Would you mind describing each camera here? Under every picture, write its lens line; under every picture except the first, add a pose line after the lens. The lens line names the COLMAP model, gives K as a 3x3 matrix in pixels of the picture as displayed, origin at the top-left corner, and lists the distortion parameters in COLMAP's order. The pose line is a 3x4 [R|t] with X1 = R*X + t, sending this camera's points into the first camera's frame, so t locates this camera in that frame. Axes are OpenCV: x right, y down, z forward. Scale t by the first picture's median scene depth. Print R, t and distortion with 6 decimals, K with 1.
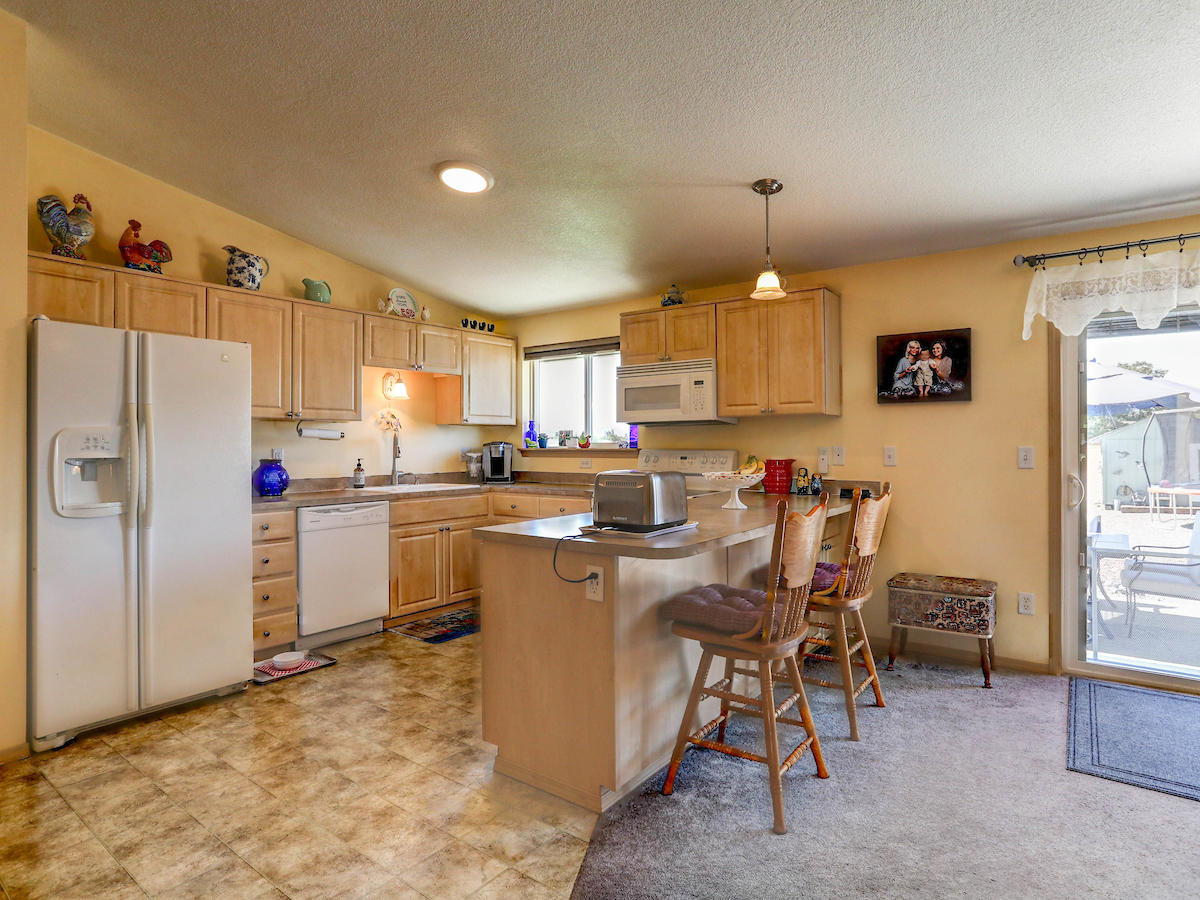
lens RADIAL K [[667.0, 0, 603.3], [0, 667.0, 444.7], [0, 0, 1]] dist [-0.038206, 0.010621]
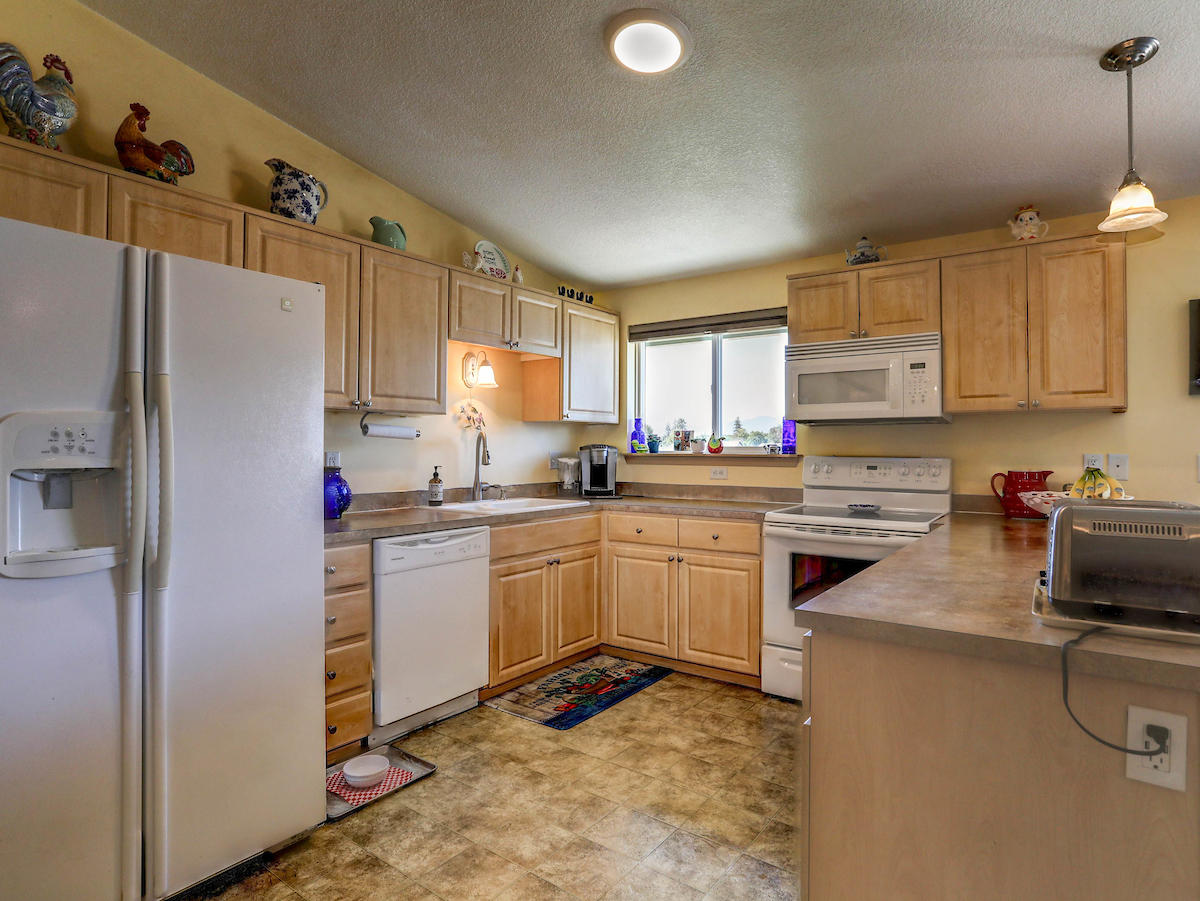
lens RADIAL K [[667.0, 0, 606.1], [0, 667.0, 444.2], [0, 0, 1]] dist [-0.038206, 0.010621]
pose [[0.999887, 0.007340, 0.013091, -0.215205], [-0.007260, 0.999955, -0.006170, -0.000119], [-0.013136, 0.006075, 0.999895, 0.289059]]
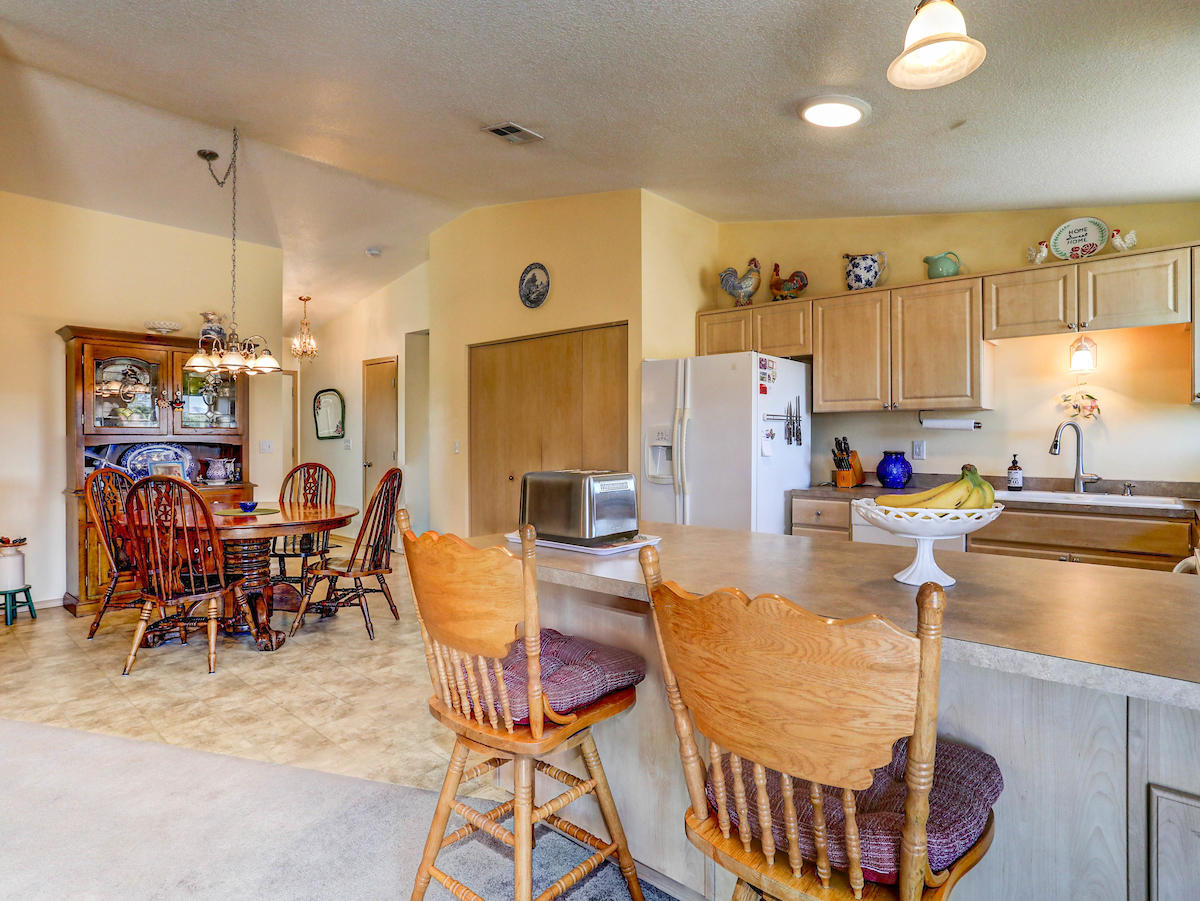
lens RADIAL K [[639.2, 0, 609.1], [0, 639.2, 443.4], [0, 0, 1]] dist [-0.042519, -0.000167]
pose [[-0.083497, 0.010184, -0.996456, 0.488712], [0.000349, 0.999948, 0.010190, -0.000022], [0.996508, 0.000503, -0.083496, 0.661929]]
